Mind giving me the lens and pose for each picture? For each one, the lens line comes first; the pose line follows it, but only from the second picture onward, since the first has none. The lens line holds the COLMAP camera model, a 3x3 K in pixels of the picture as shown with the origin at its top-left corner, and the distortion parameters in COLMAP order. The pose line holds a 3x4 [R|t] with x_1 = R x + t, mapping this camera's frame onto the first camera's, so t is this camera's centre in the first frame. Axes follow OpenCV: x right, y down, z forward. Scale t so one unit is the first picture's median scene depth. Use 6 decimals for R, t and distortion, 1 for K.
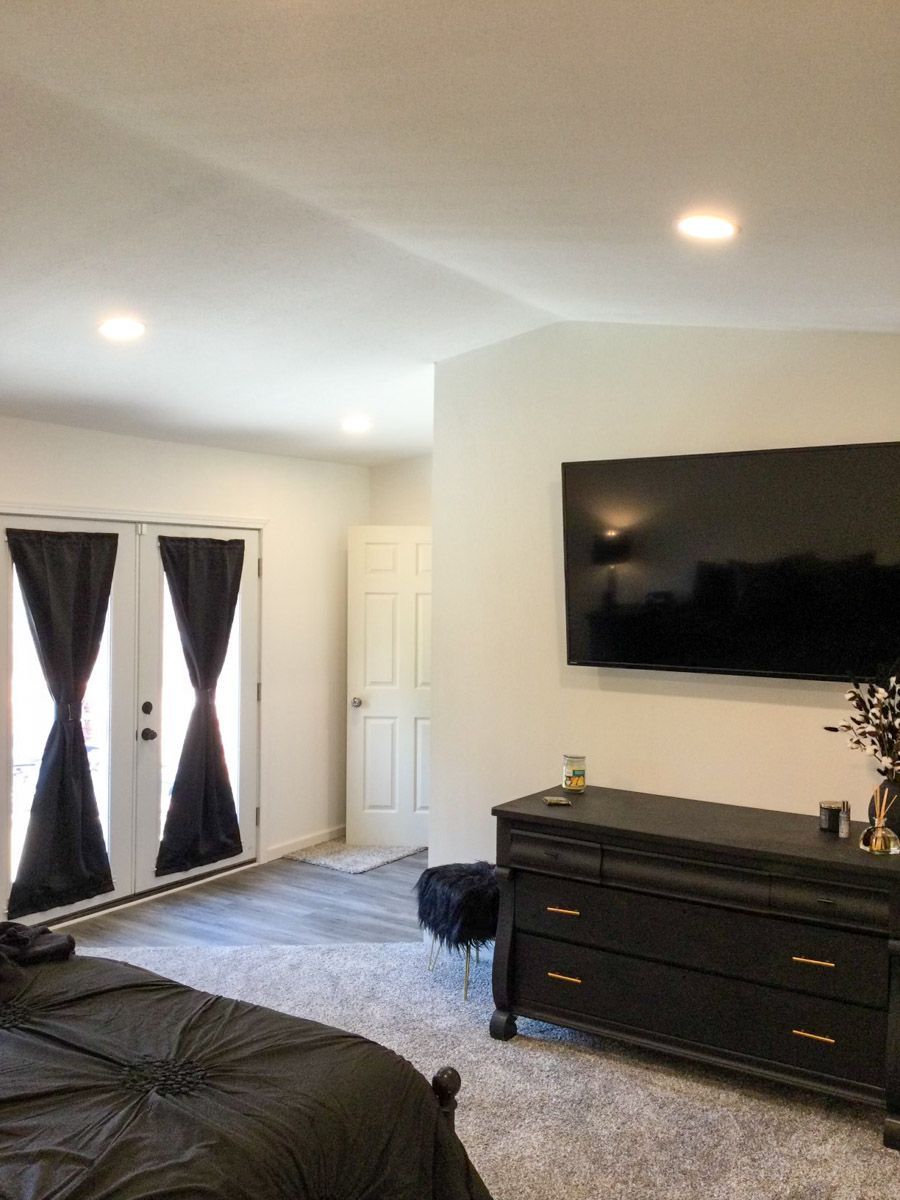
lens RADIAL K [[1079.6, 0, 458.8], [0, 1079.6, 598.7], [0, 0, 1]] dist [0.070365, -0.119712]
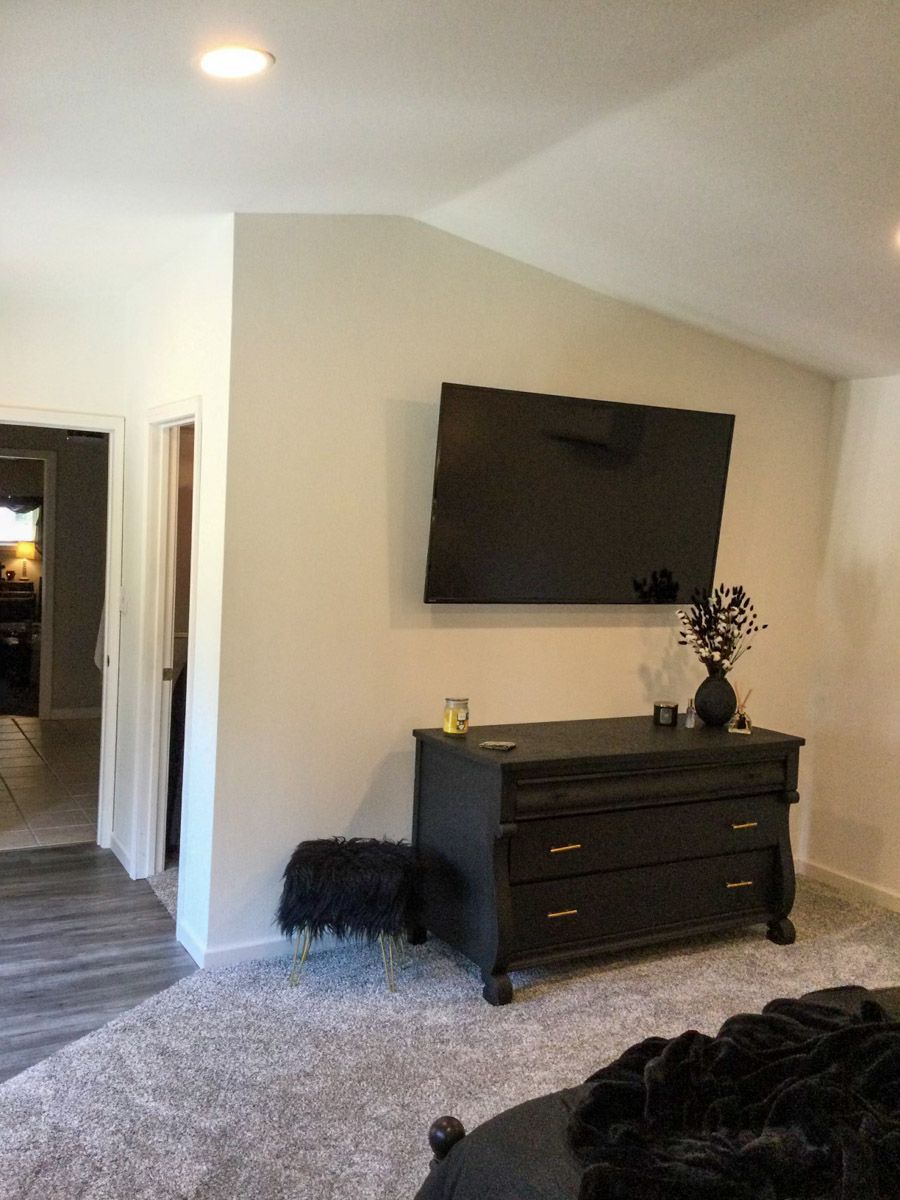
lens RADIAL K [[1079.6, 0, 452.7], [0, 1079.6, 602.1], [0, 0, 1]] dist [0.070365, -0.119712]
pose [[0.467901, -0.048265, 0.882462, -0.567736], [-0.018954, 0.997730, 0.064619, 0.000161], [-0.883578, -0.046961, 0.465924, 0.443492]]
